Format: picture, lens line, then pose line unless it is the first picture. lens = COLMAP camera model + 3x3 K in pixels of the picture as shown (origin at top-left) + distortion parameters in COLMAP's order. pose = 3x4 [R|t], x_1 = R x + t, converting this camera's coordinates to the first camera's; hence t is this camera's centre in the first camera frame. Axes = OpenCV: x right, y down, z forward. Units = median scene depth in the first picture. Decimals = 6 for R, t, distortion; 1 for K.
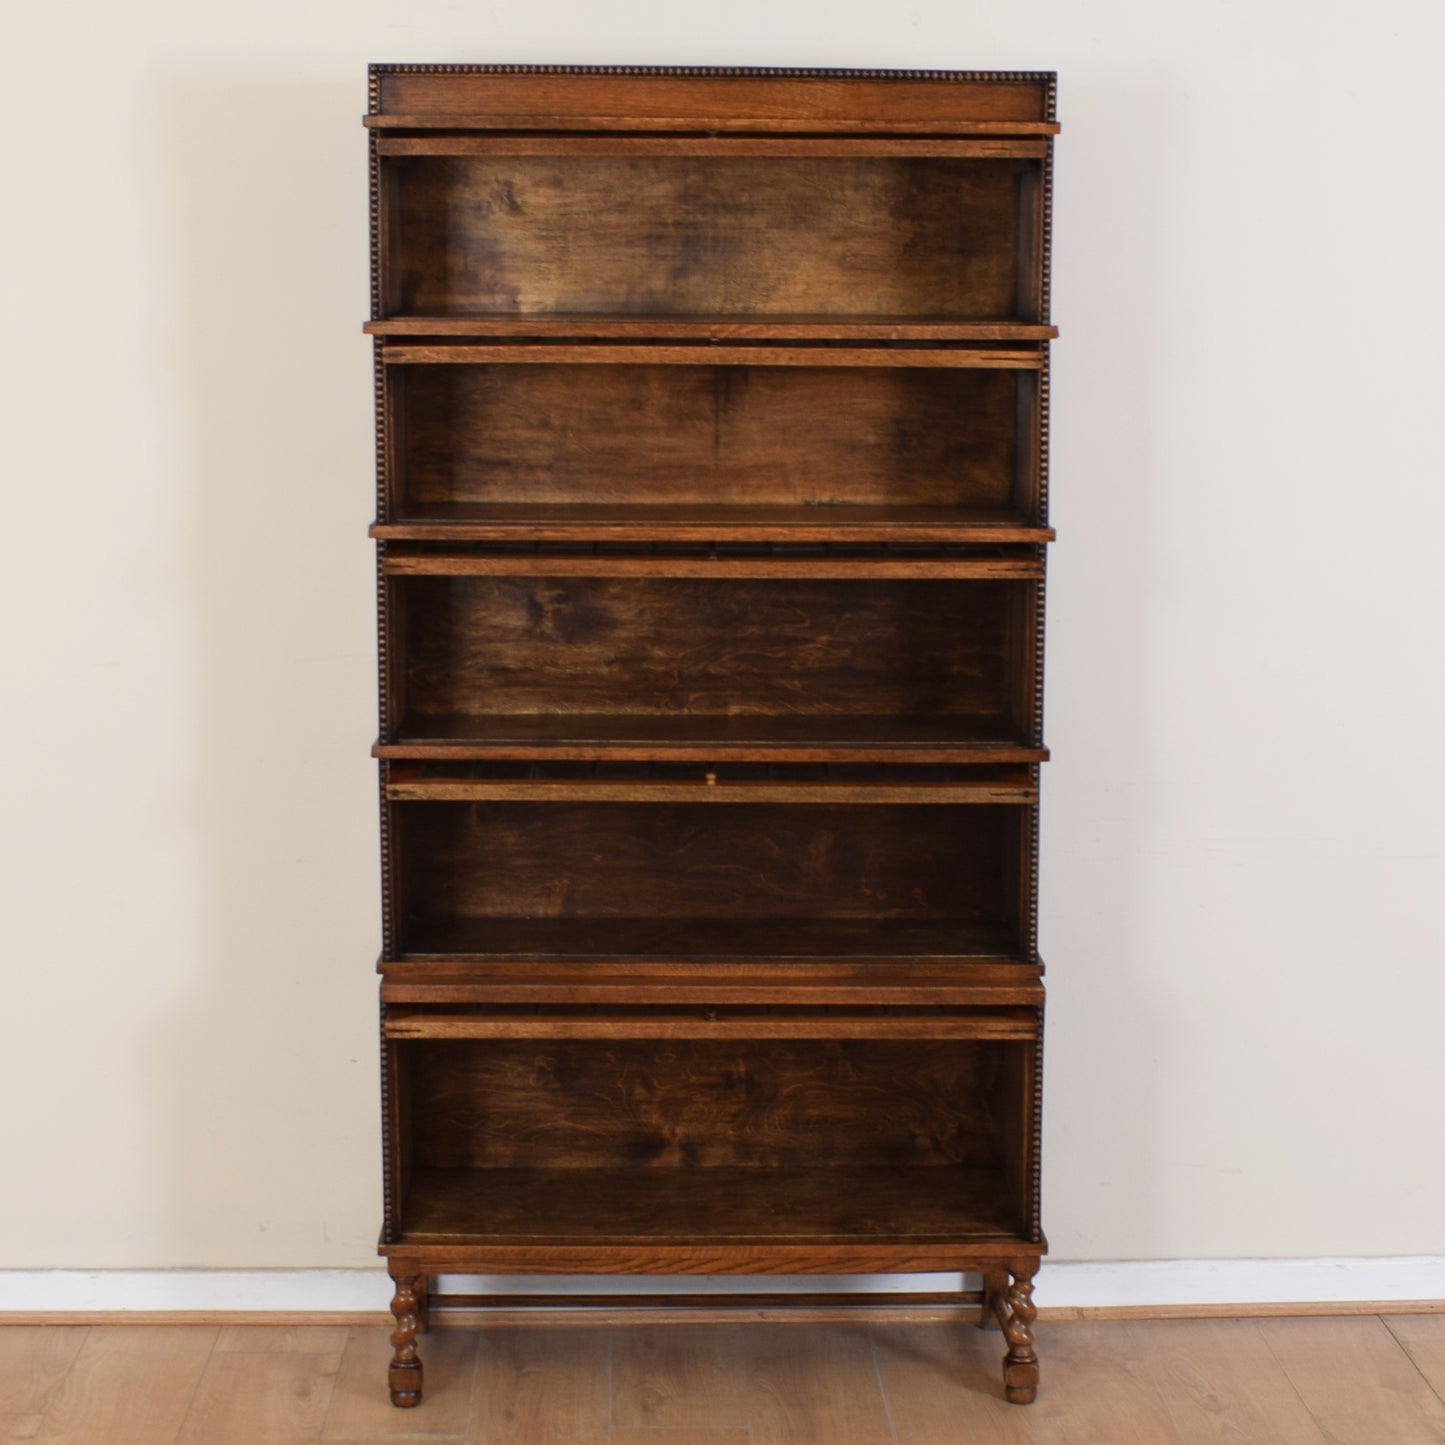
lens RADIAL K [[2965.6, 0, 704.6], [0, 2965.6, 725.4], [0, 0, 1]] dist [-0.051047, -0.300197]
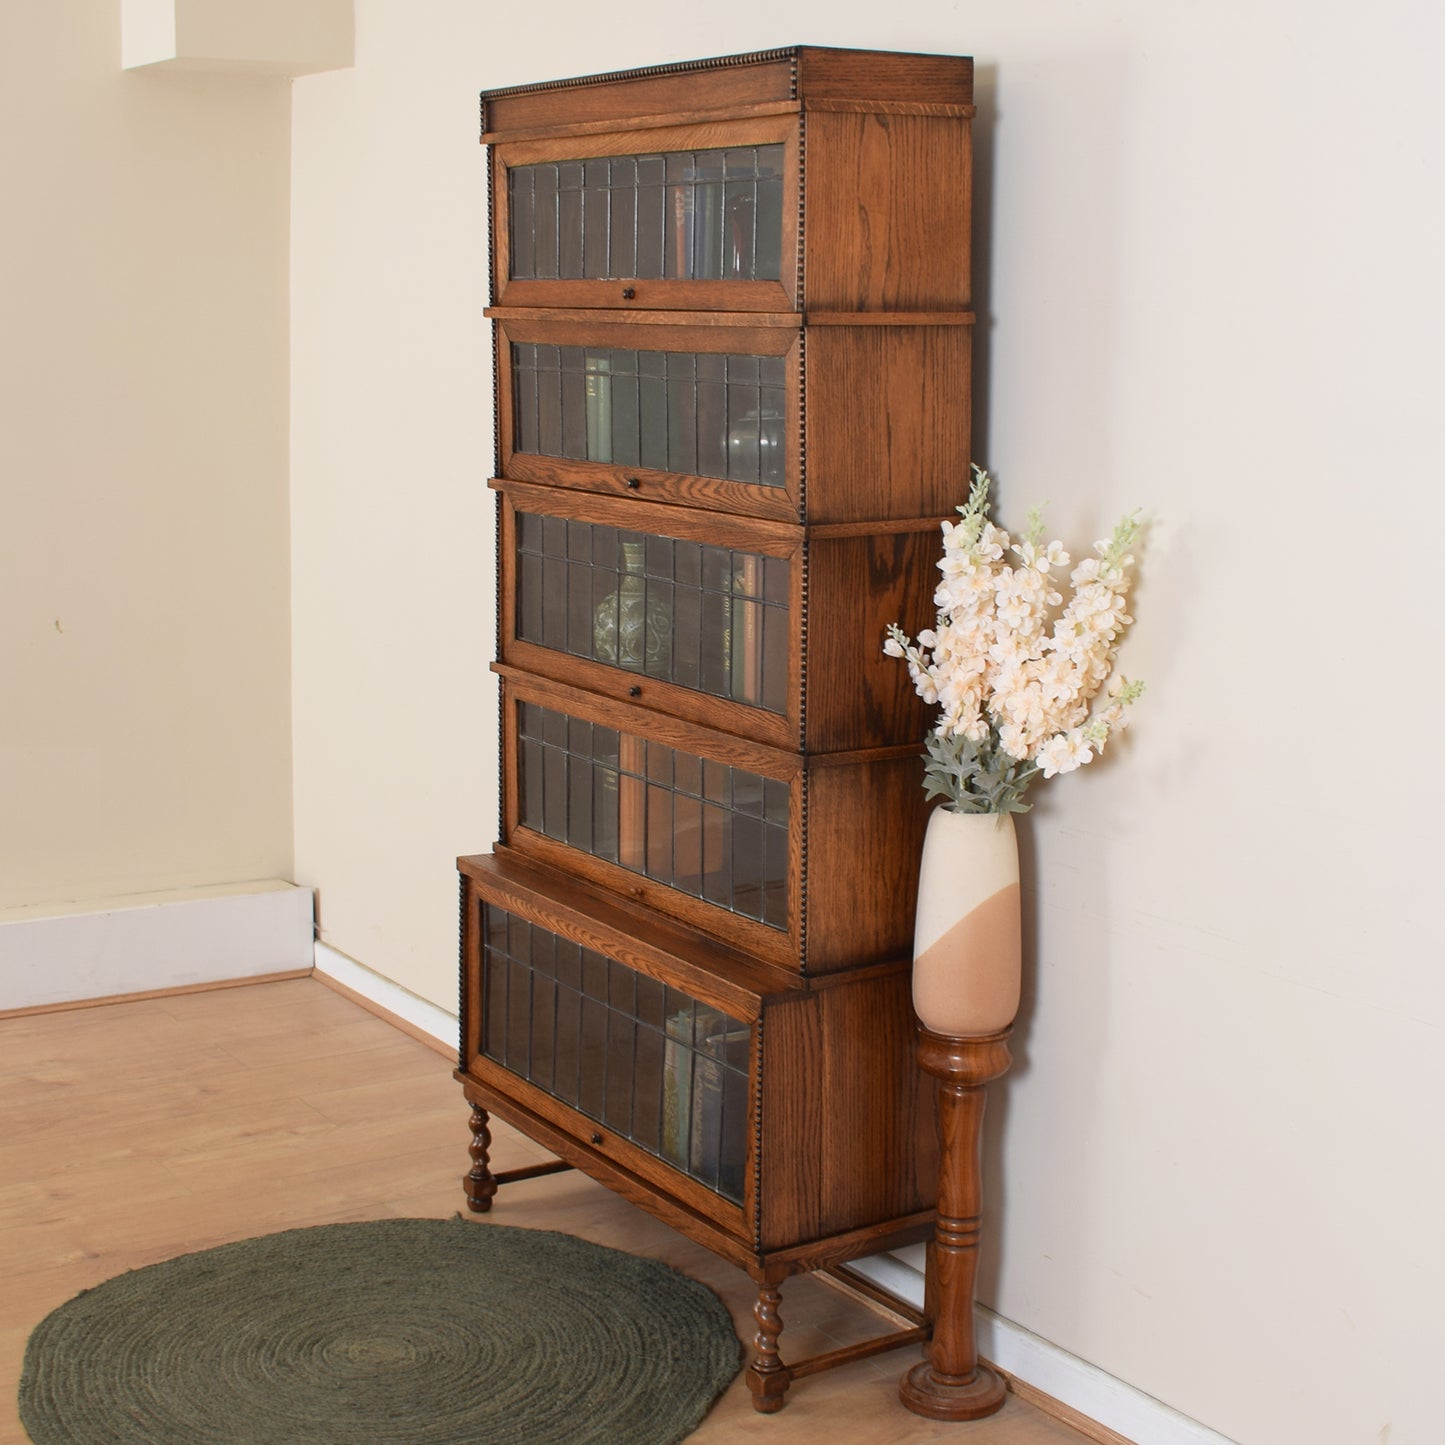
lens RADIAL K [[2379.3, 0, 750.1], [0, 2379.3, 705.0], [0, 0, 1]] dist [-0.058941, -0.201552]
pose [[0.526369, 0.143342, -0.838086, 0.736574], [-0.137378, 0.987073, 0.082542, -0.068036], [0.839084, 0.071687, 0.539257, 0.556154]]
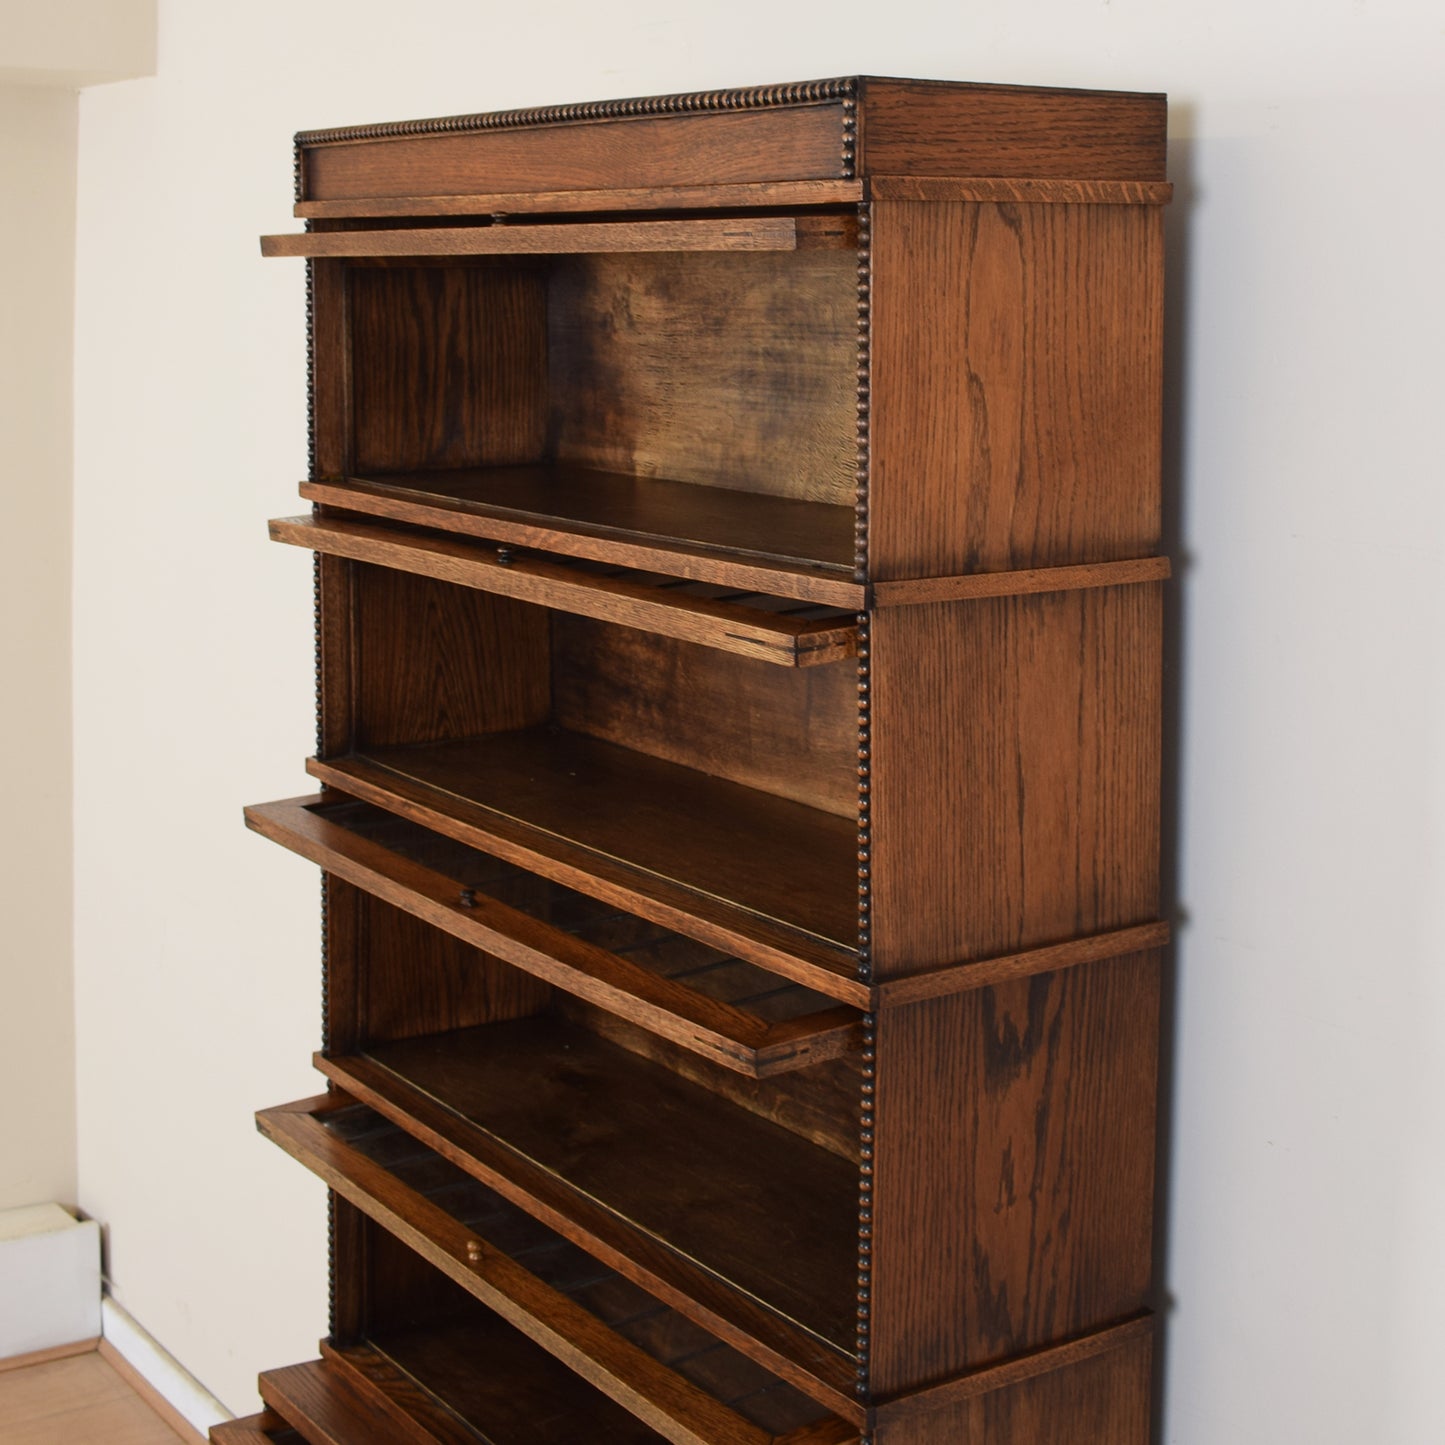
lens RADIAL K [[2423.1, 0, 796.2], [0, 2423.1, 481.1], [0, 0, 1]] dist [-0.091359, 0.005015]
pose [[0.565139, 0.069188, -0.822089, 0.425349], [-0.134700, 0.990844, -0.009208, -0.140484], [0.813925, 0.115939, 0.569284, 0.724323]]
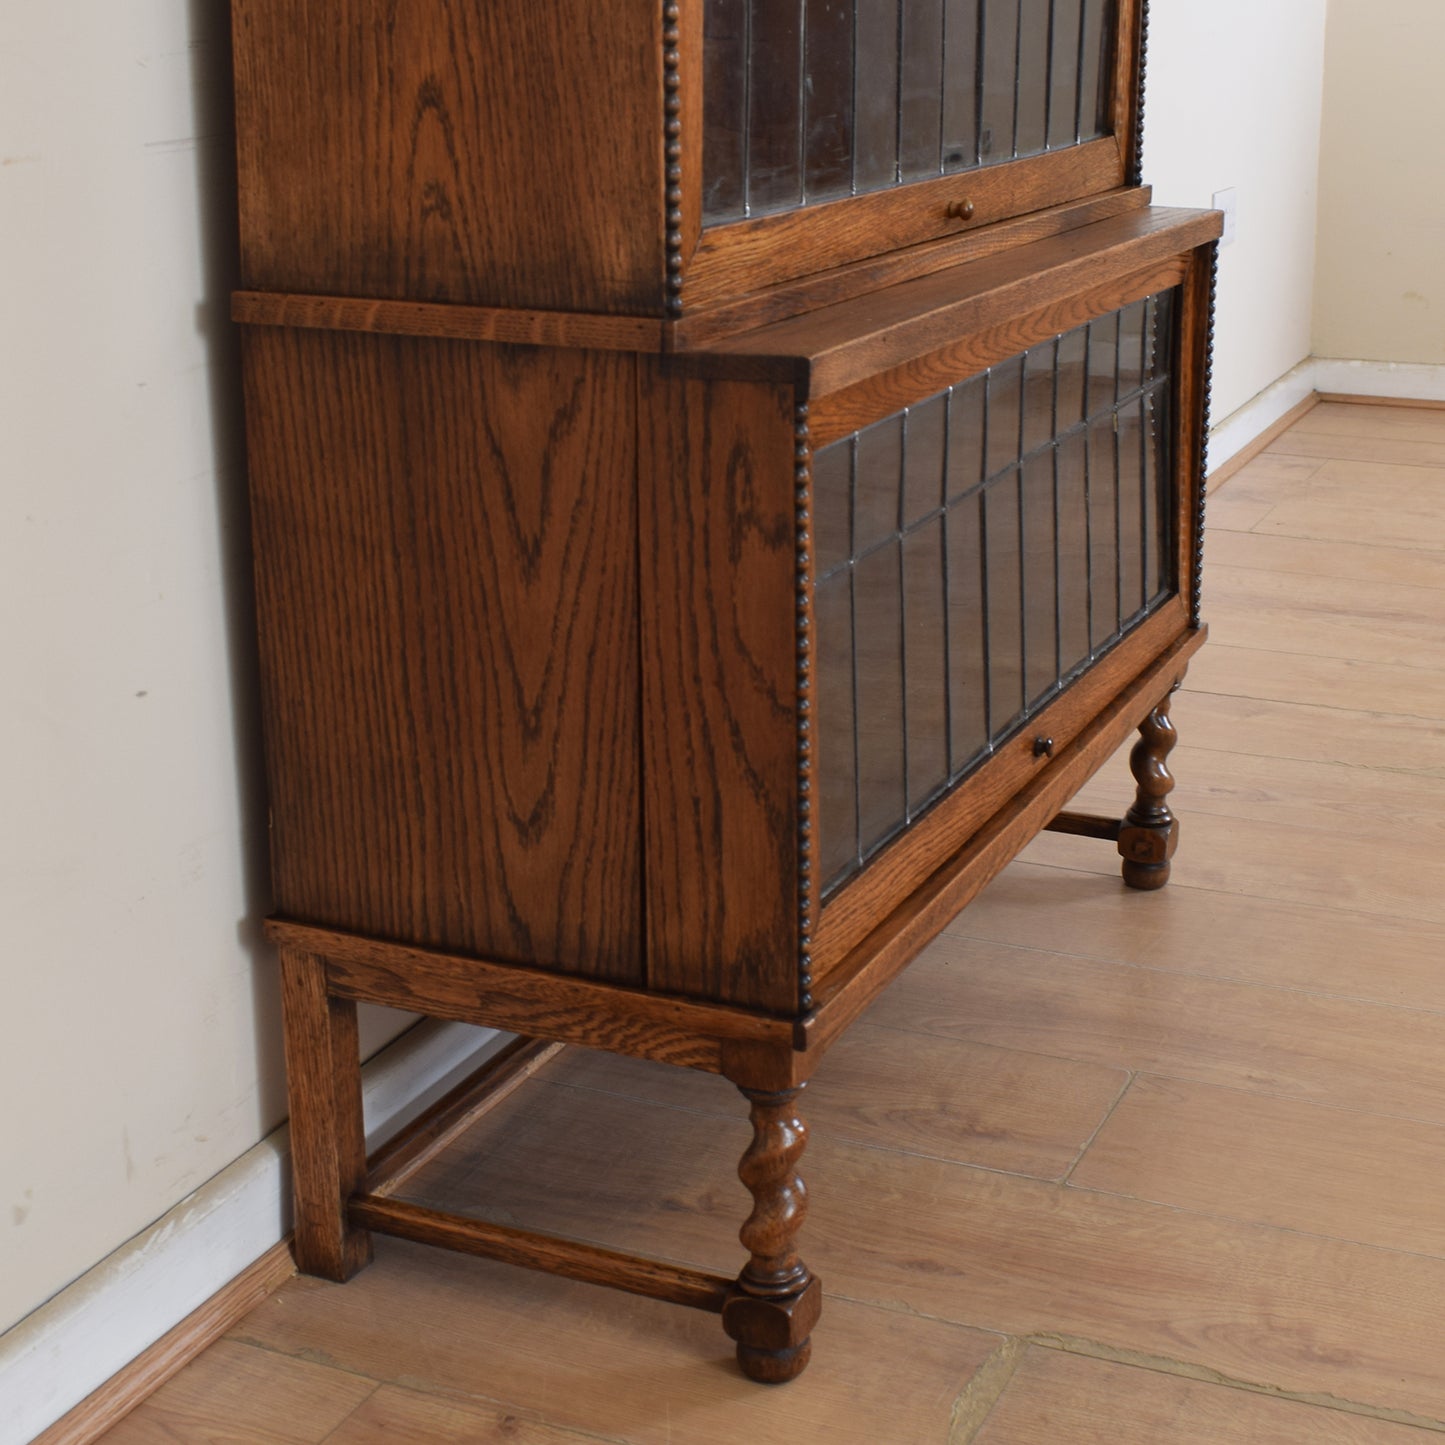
lens RADIAL K [[2379.3, 0, 750.1], [0, 2379.3, 705.0], [0, 0, 1]] dist [-0.058941, -0.201552]
pose [[0.427605, -0.270037, 0.862690, -0.369692], [0.133575, 0.962738, 0.235145, 0.057825], [-0.894042, 0.014685, 0.447742, 0.849199]]
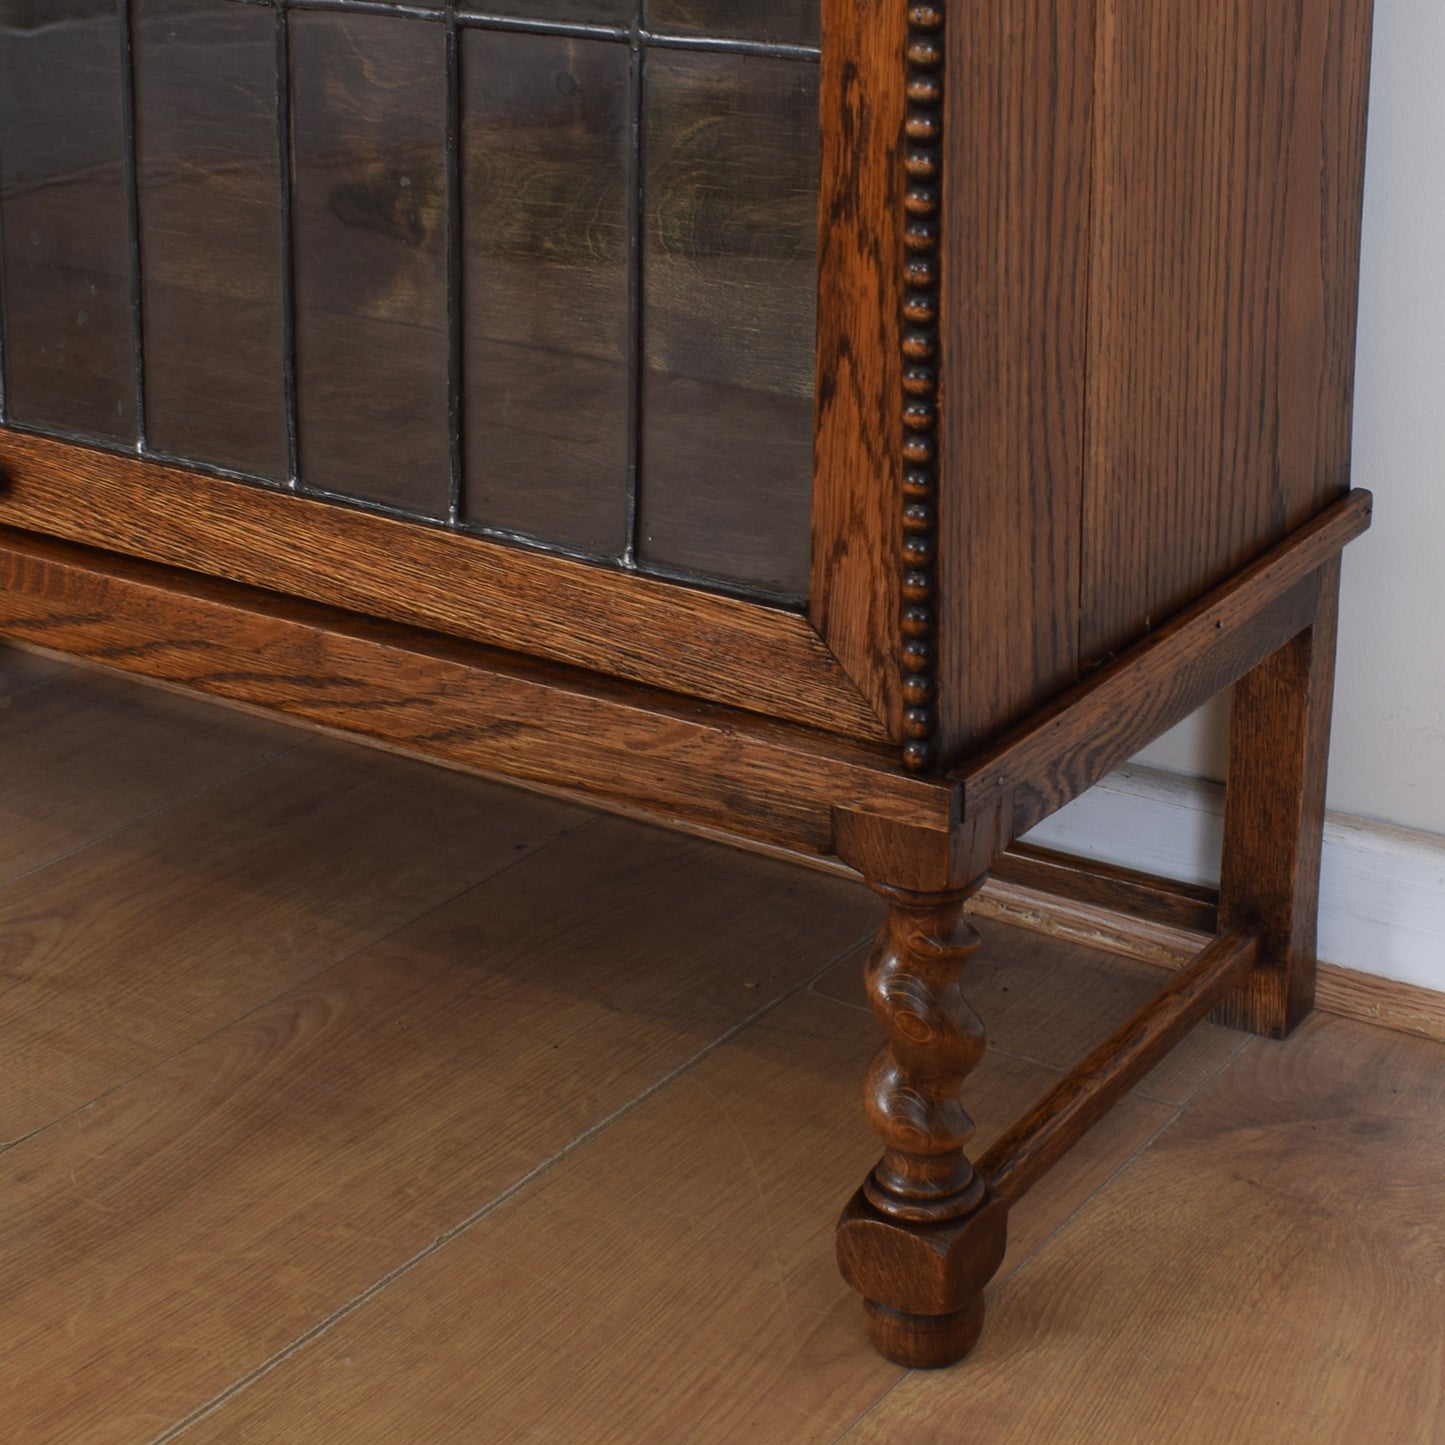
lens RADIAL K [[2839.3, 0, 906.4], [0, 2839.3, 545.7], [0, 0, 1]] dist [-0.060886, -0.200151]
pose [[0.839860, 0.178595, -0.512580, 0.222569], [-0.089329, 0.976922, 0.194019, 0.112299], [0.535402, -0.117160, 0.836432, 0.803799]]
